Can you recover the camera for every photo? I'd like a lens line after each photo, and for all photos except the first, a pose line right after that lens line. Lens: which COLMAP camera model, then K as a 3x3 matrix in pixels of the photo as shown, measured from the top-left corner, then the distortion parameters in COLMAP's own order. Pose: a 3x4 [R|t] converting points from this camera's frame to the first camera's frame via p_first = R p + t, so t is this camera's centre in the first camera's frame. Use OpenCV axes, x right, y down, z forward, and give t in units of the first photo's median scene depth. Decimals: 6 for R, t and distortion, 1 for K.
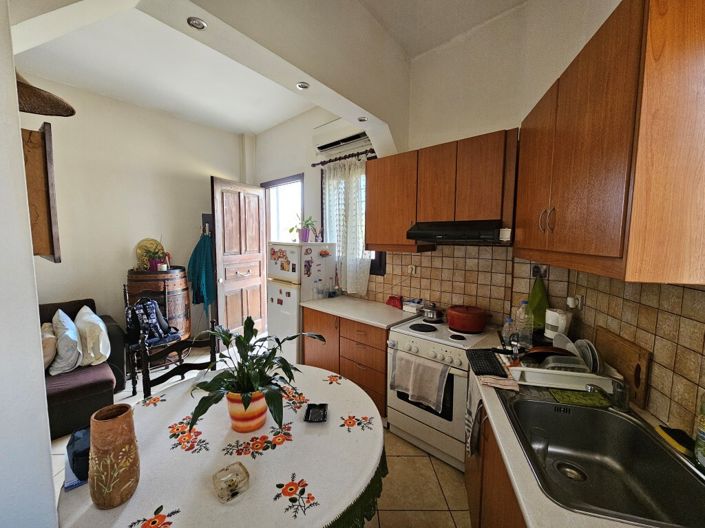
lens RADIAL K [[282.5, 0, 349.5], [0, 282.5, 262.9], [0, 0, 1]] dist [-0.010210, -0.000273]
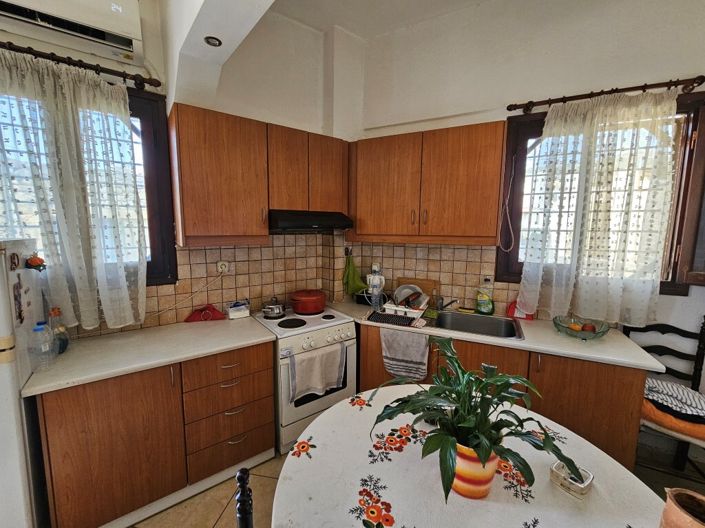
lens RADIAL K [[282.5, 0, 349.3], [0, 282.5, 261.7], [0, 0, 1]] dist [-0.010210, -0.000273]
pose [[0.197786, -0.124546, 0.972301, -0.557469], [0.079198, 0.990683, 0.110790, -0.059115], [-0.977041, 0.055092, 0.205807, 0.577859]]
